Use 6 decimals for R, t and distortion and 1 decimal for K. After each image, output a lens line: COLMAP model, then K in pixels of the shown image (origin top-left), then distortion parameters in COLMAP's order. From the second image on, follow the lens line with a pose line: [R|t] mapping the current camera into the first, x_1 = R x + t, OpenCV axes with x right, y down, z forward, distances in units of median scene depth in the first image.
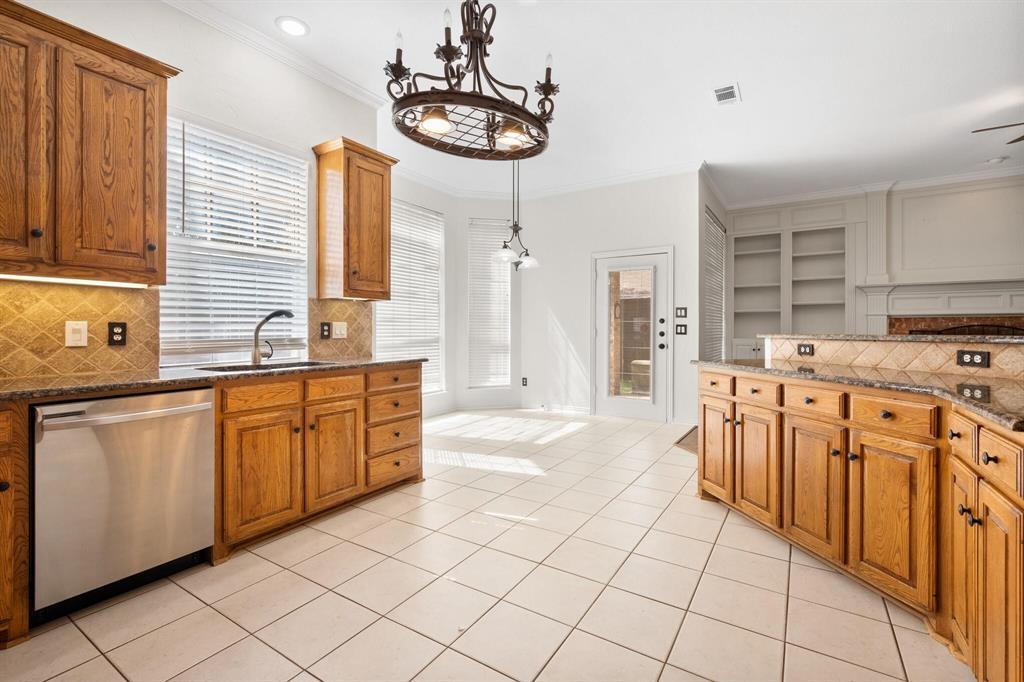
lens RADIAL K [[454.3, 0, 511.8], [0, 454.3, 329.4], [0, 0, 1]] dist [0.001625, 0.000578]
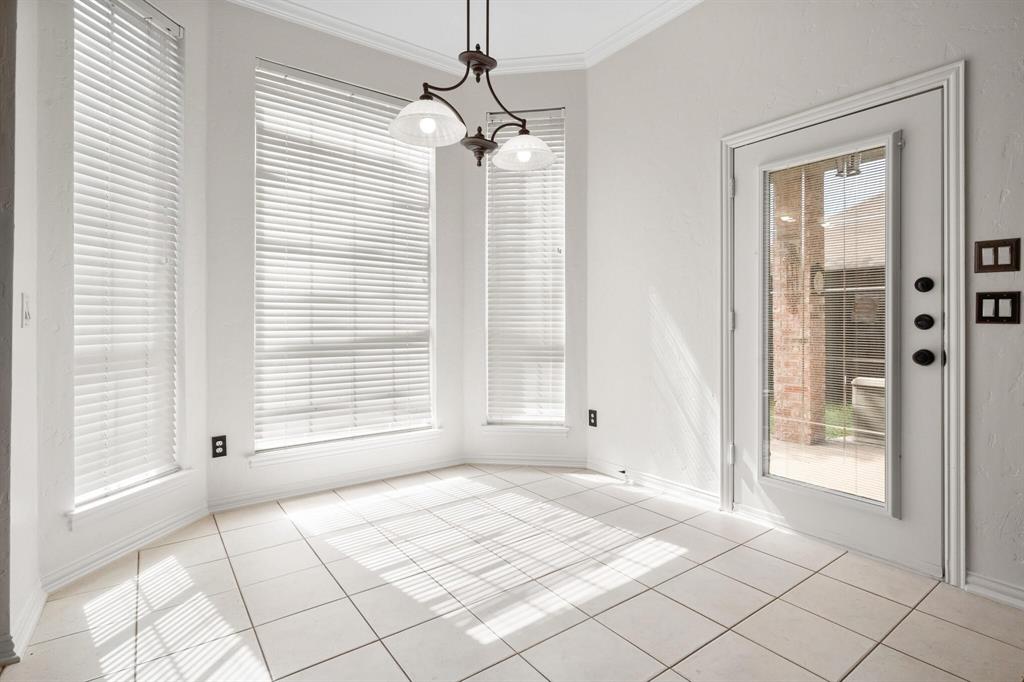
lens RADIAL K [[499.9, 0, 505.2], [0, 499.9, 323.3], [0, 0, 1]] dist [-0.000487, -0.000264]
pose [[0.928012, -0.003082, -0.372537, 0.209515], [0.002198, 0.999994, -0.002799, 0.014048], [0.372544, 0.001779, 0.928013, 0.629189]]
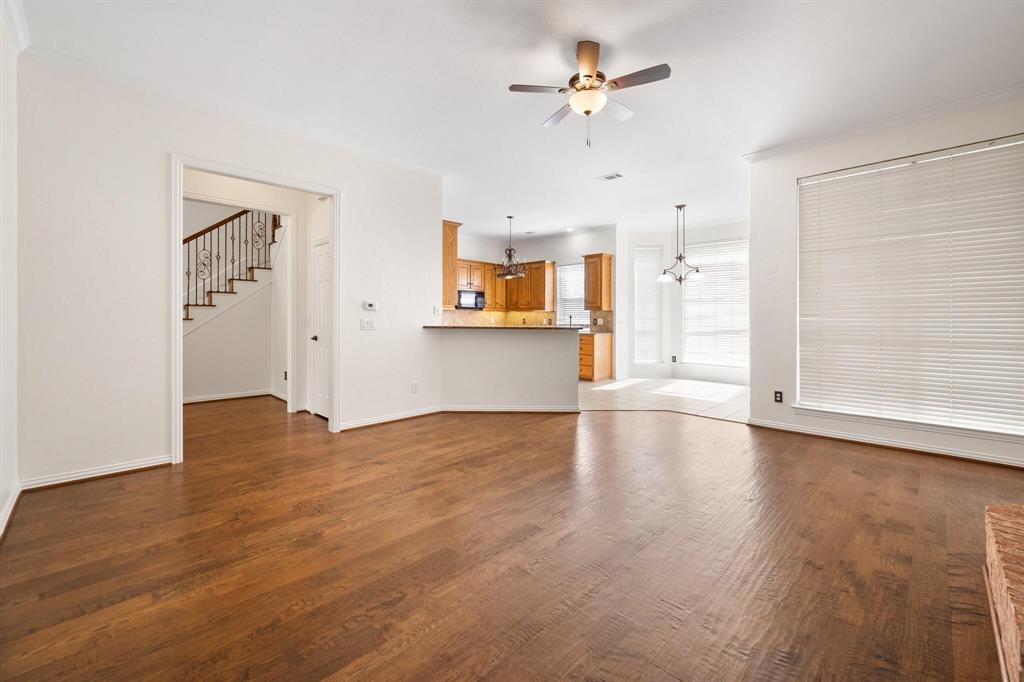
lens RADIAL K [[420.5, 0, 524.3], [0, 420.5, 316.8], [0, 0, 1]] dist [0.001042, 0.000060]
pose [[-0.208430, 0.000577, -0.978037, 1.601942], [-0.001280, 0.999999, 0.000863, -0.021666], [0.978036, 0.001432, -0.208429, 0.816753]]
